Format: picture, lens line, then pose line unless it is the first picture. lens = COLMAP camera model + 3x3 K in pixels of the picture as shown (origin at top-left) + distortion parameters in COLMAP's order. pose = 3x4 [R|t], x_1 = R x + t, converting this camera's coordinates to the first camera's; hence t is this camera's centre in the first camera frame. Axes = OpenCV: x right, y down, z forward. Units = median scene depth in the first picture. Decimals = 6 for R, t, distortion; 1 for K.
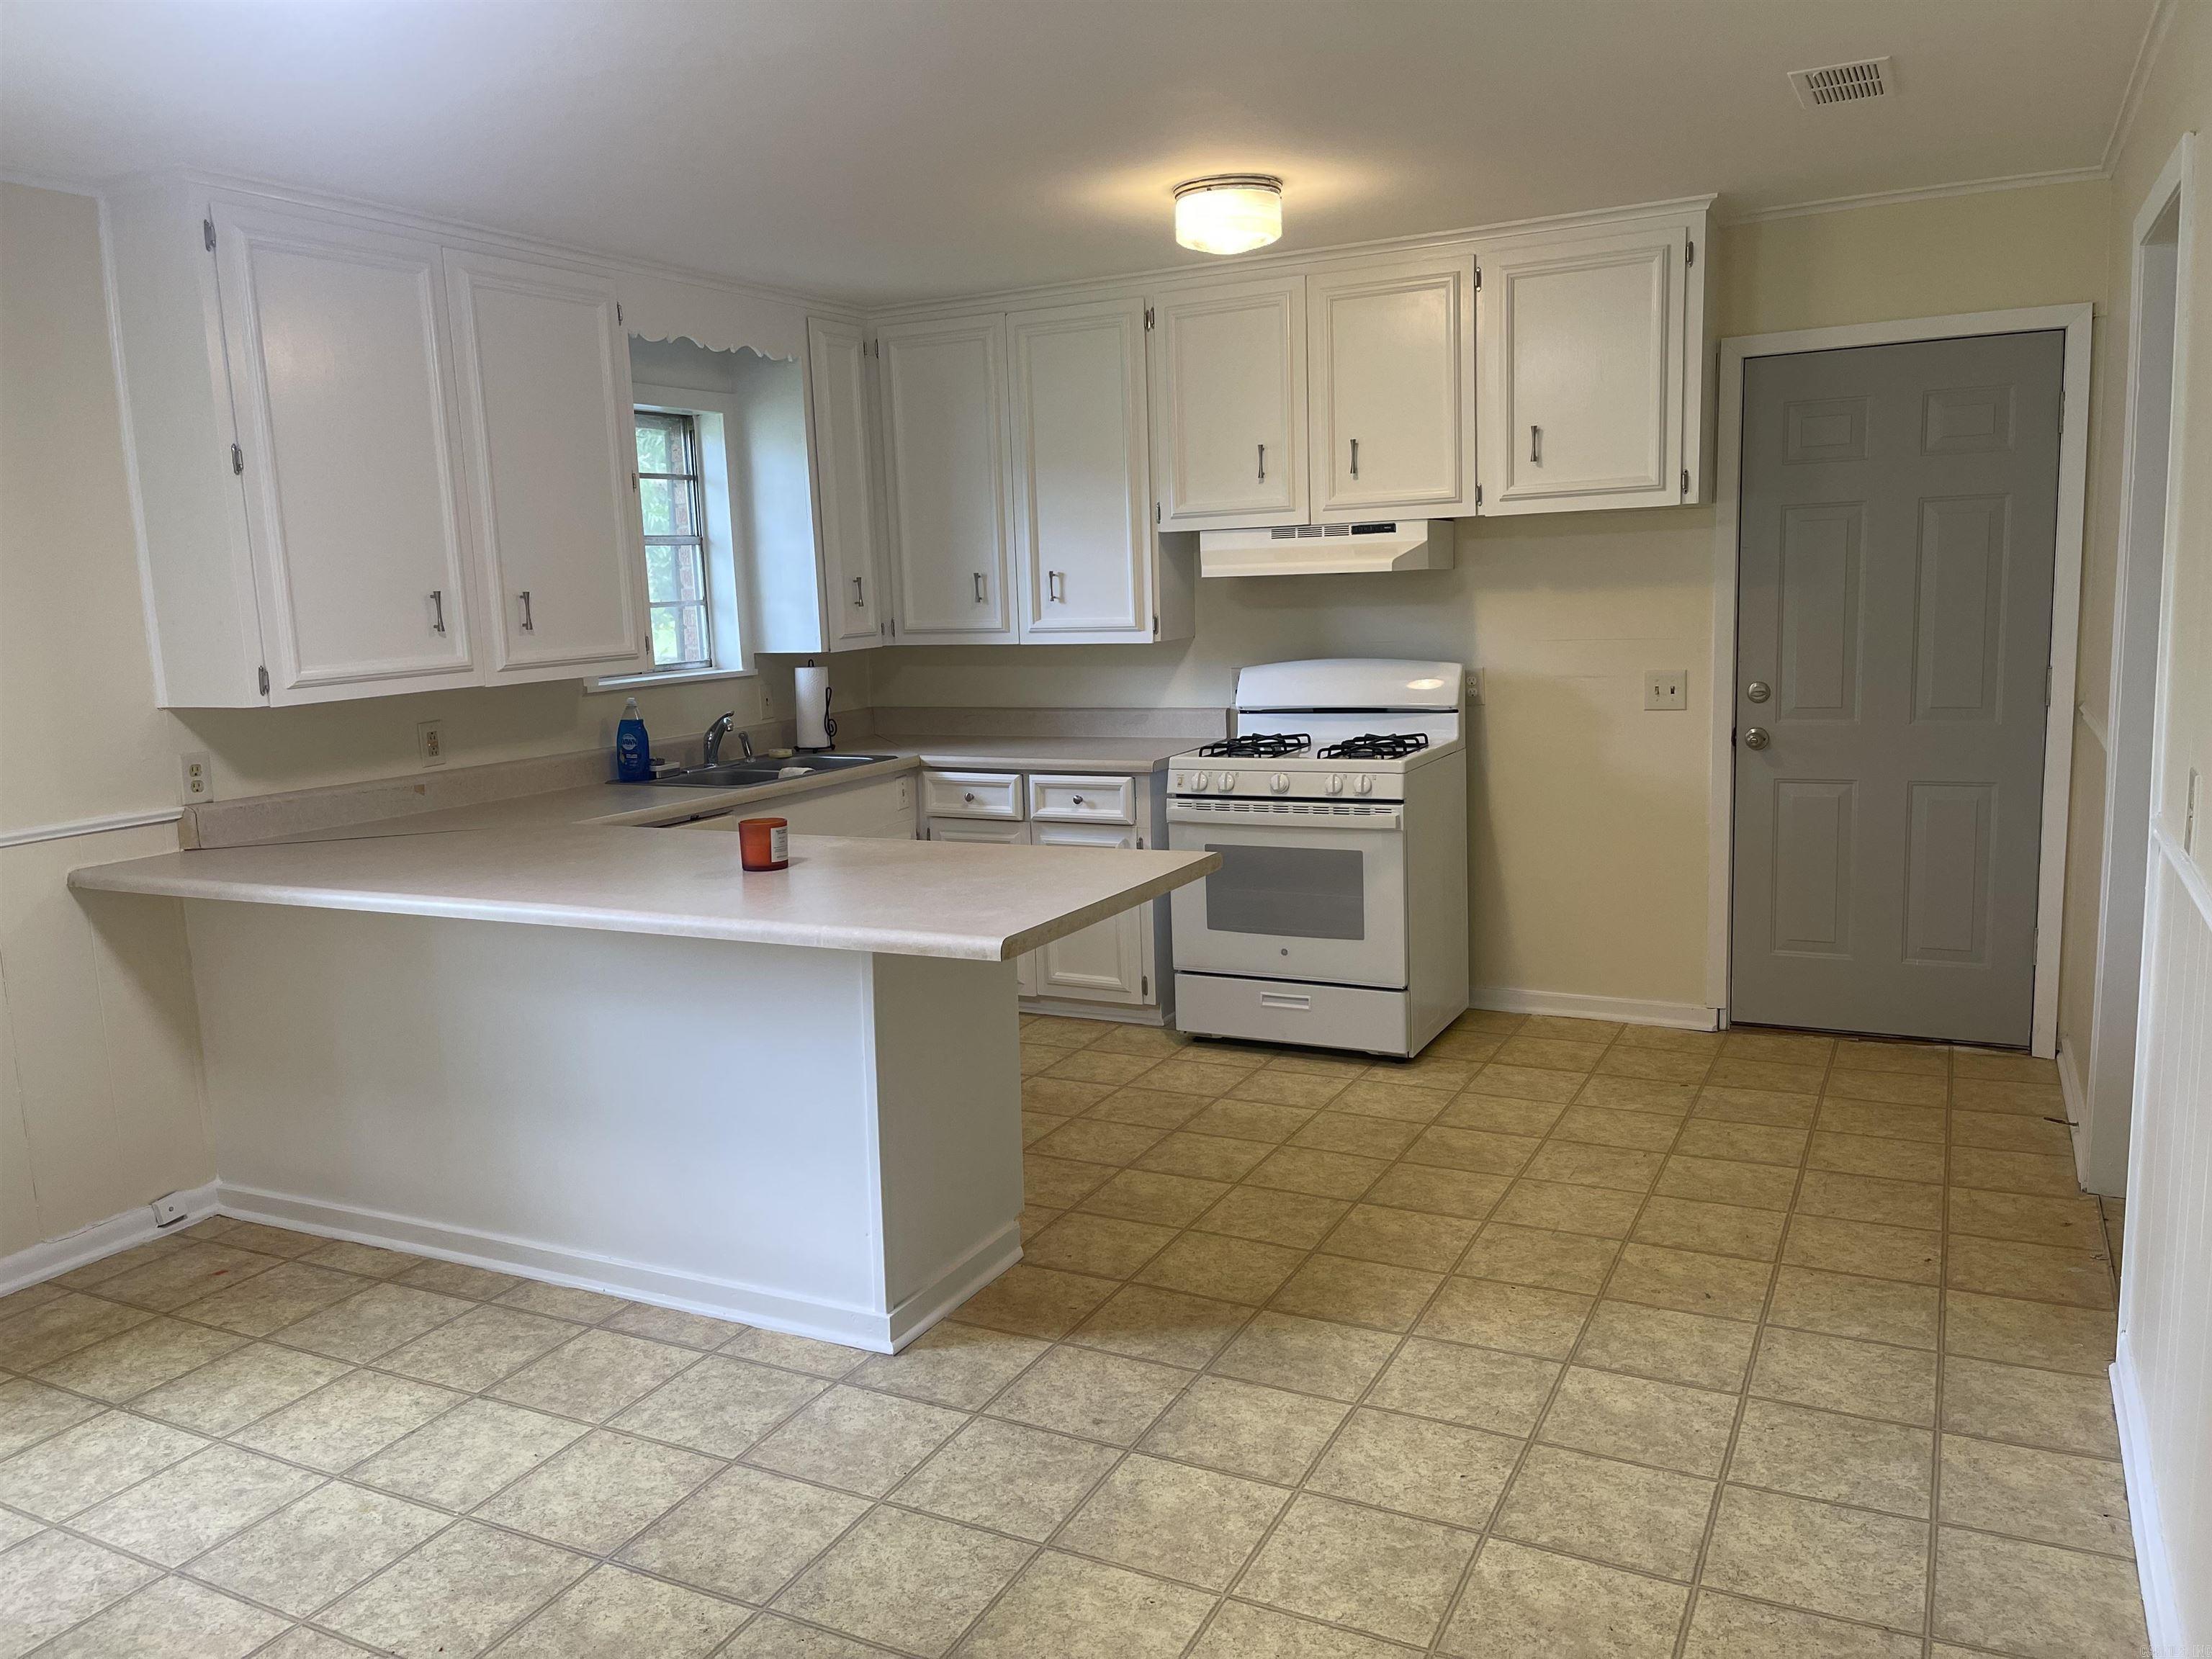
lens RADIAL K [[1661.8, 0, 1104.7], [0, 1661.8, 830.3], [0, 0, 1]] dist [0.030361, -0.028663]
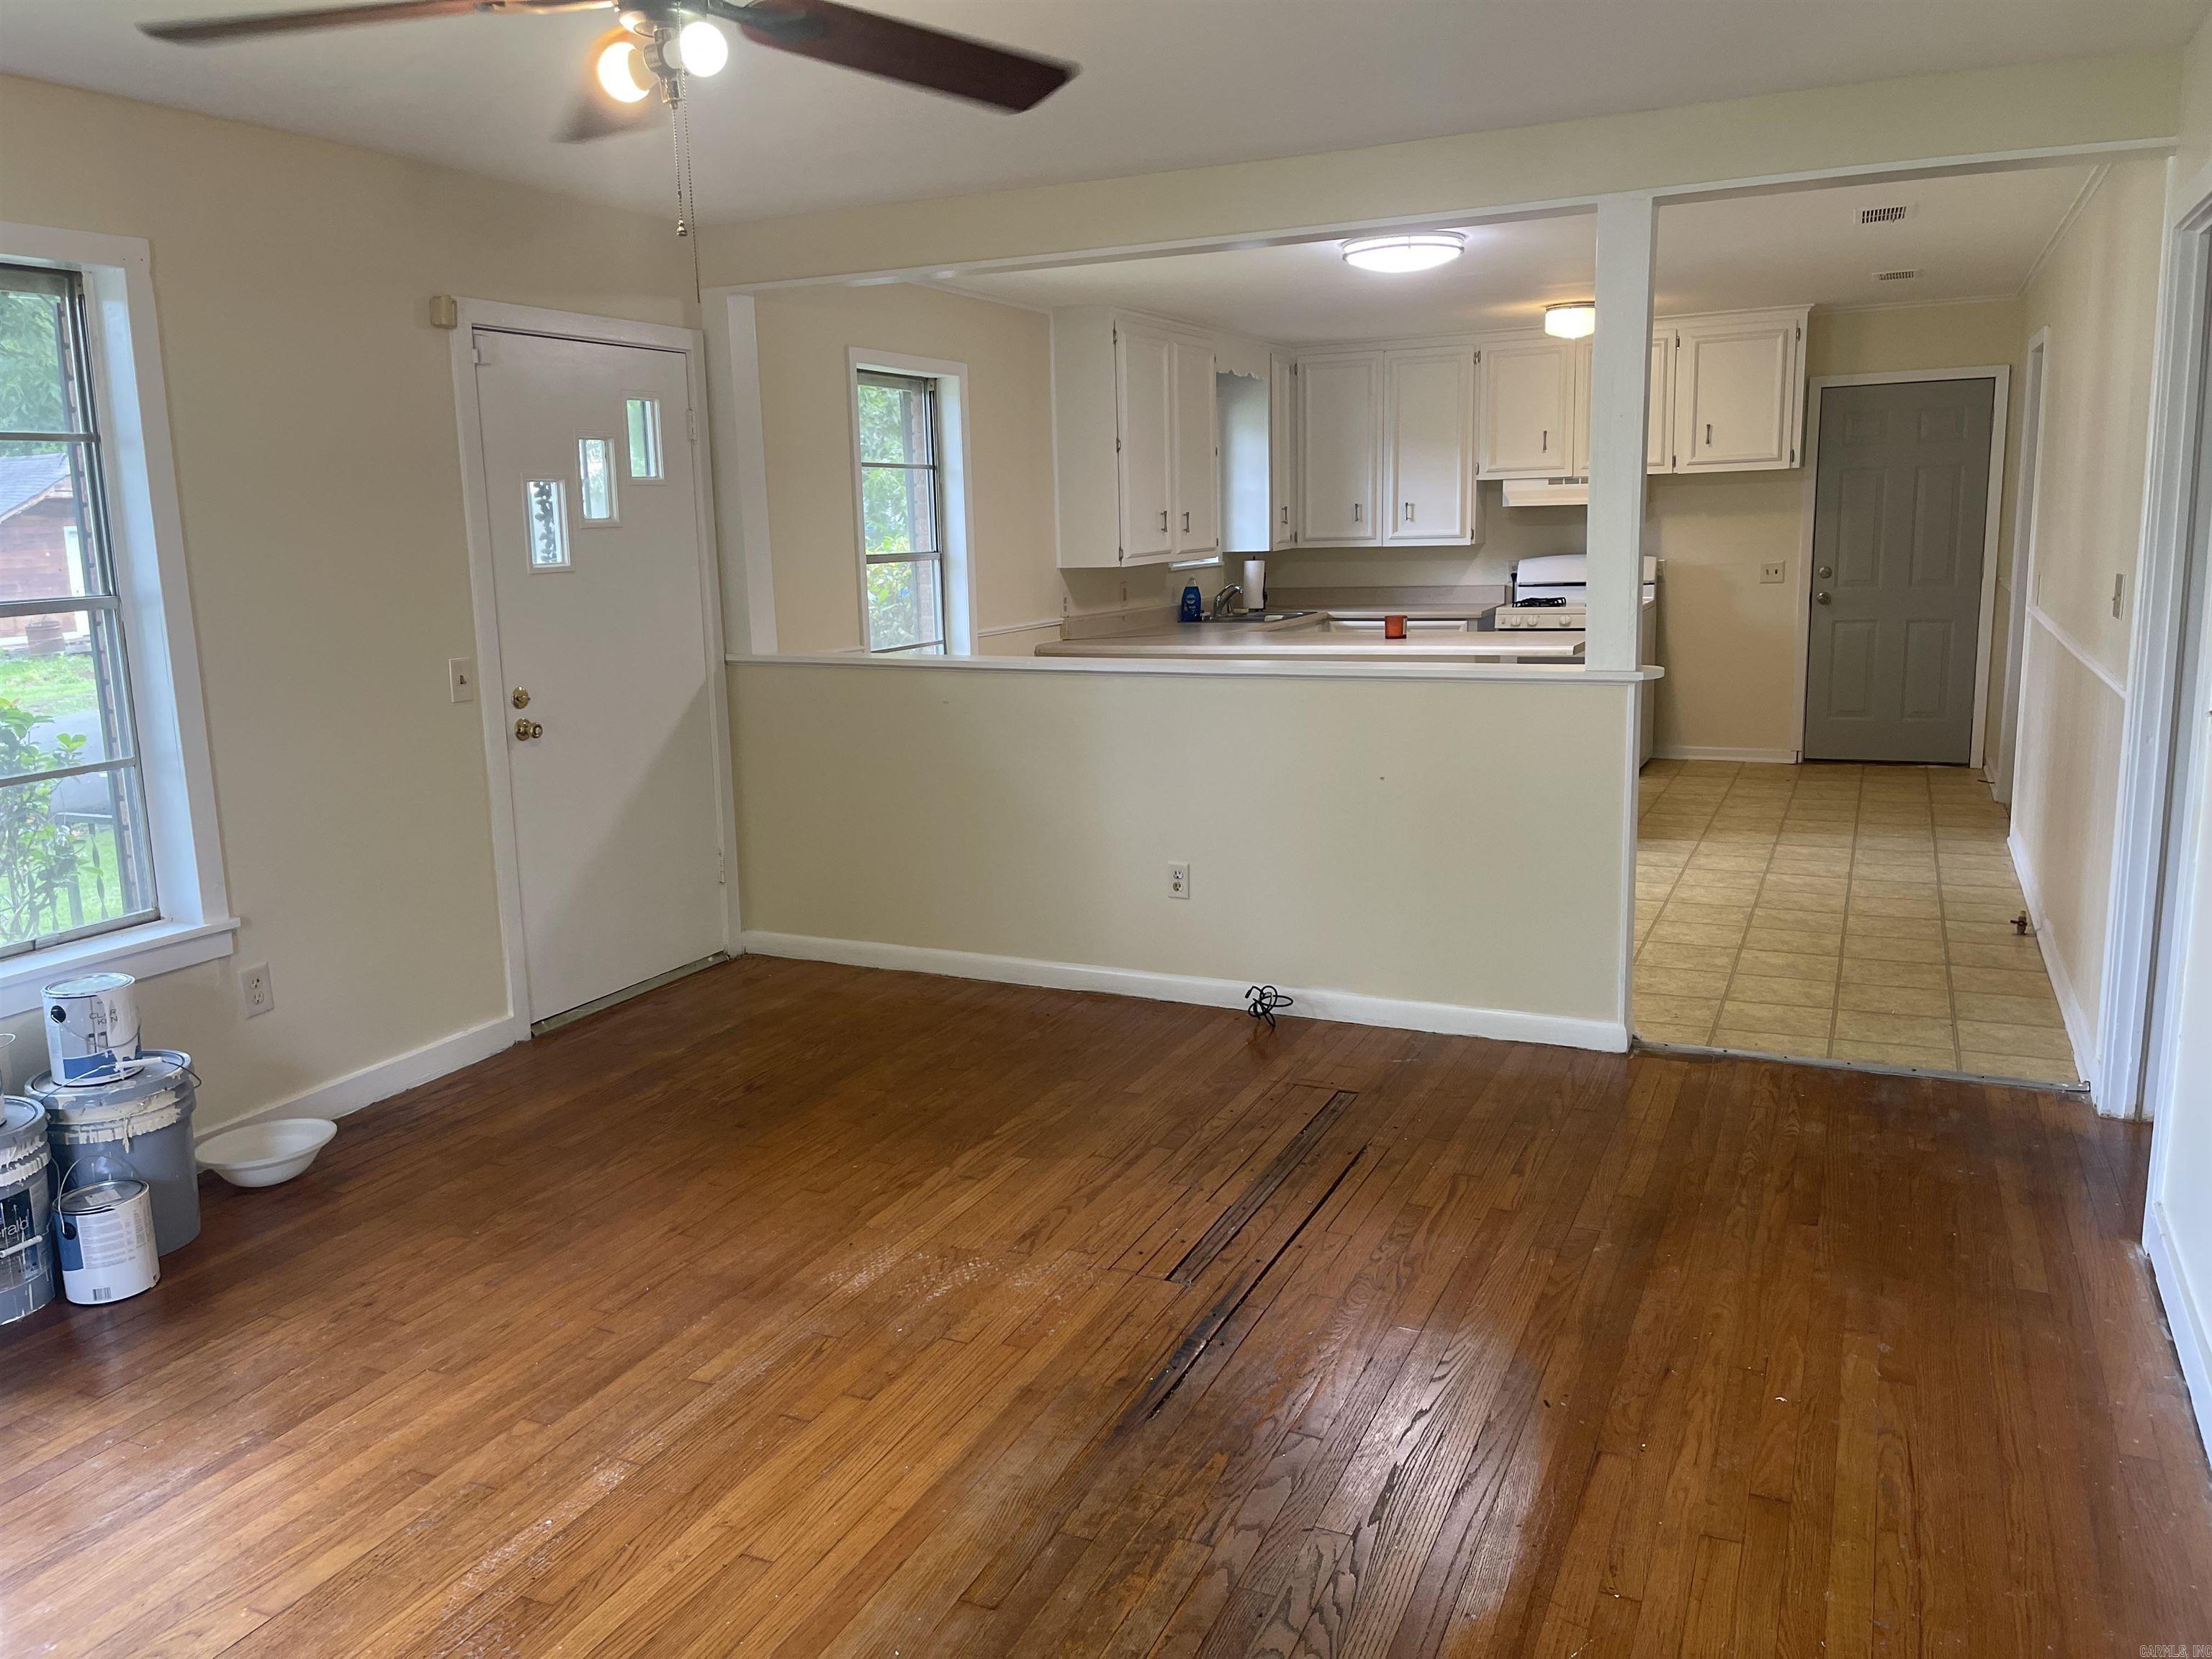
lens RADIAL K [[1661.8, 0, 1103.9], [0, 1661.8, 818.1], [0, 0, 1]] dist [0.030361, -0.028663]
pose [[0.999448, 0.001170, 0.033199, -0.429595], [-0.002182, 0.999533, 0.030465, 0.124330], [-0.033148, -0.030521, 0.998984, -0.755922]]
